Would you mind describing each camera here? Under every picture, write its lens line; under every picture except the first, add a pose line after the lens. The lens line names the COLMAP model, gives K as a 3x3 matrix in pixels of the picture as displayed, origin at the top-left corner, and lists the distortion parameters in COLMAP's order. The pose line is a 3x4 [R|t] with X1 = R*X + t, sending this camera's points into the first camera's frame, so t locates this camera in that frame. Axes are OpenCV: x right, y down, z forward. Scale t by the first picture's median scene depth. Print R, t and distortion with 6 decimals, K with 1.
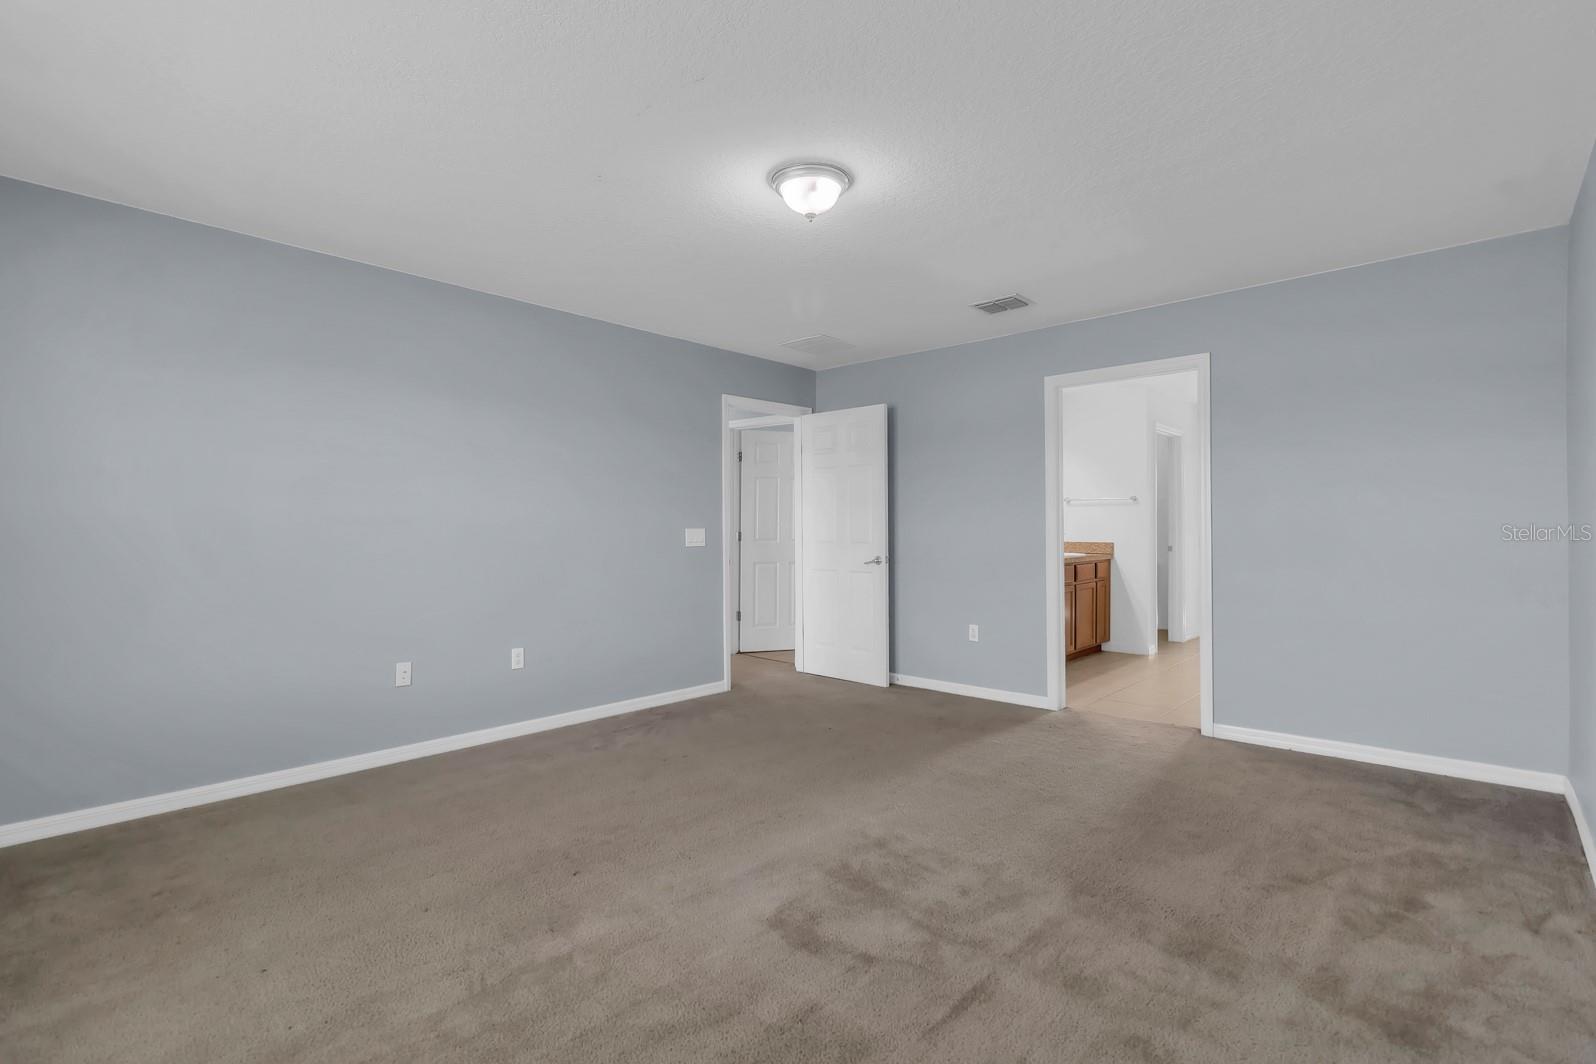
lens RADIAL K [[754.0, 0, 795.5], [0, 754.0, 528.5], [0, 0, 1]] dist [0.005171, -0.001322]
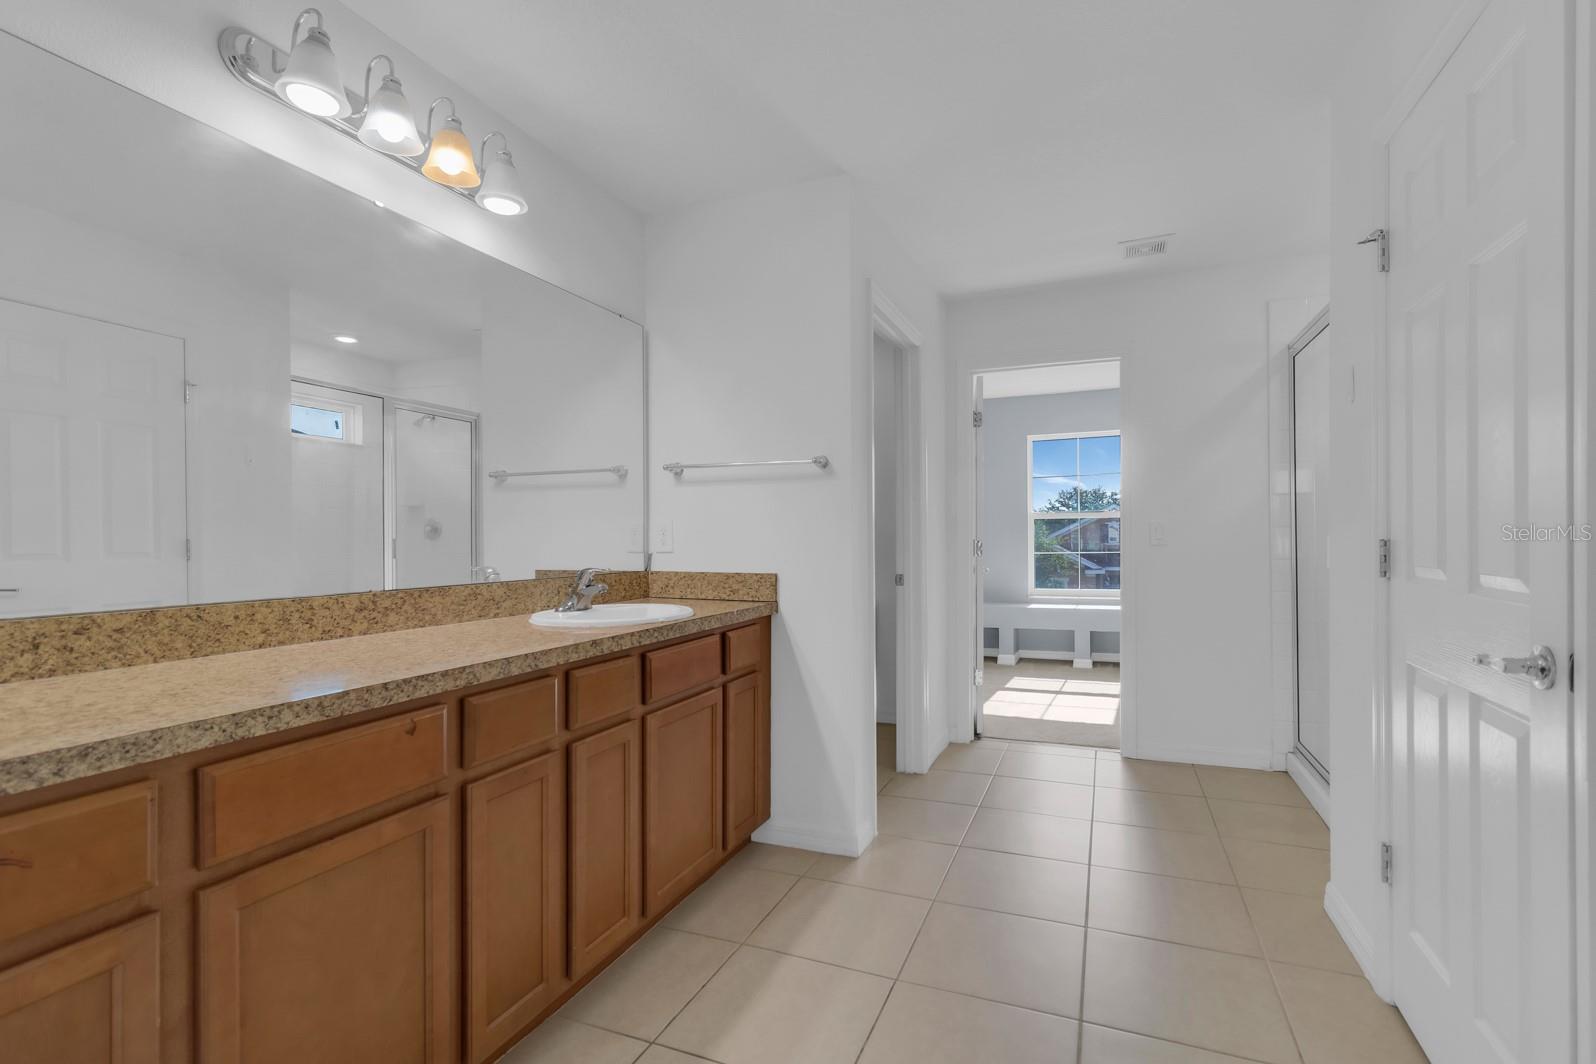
lens RADIAL K [[754.0, 0, 798.6], [0, 754.0, 533.4], [0, 0, 1]] dist [0.005171, -0.001322]
pose [[0.941698, 0.001141, 0.336457, 0.295894], [0.002215, 0.999952, -0.009592, 0.000950], [-0.336451, 0.009778, 0.941650, 0.615845]]
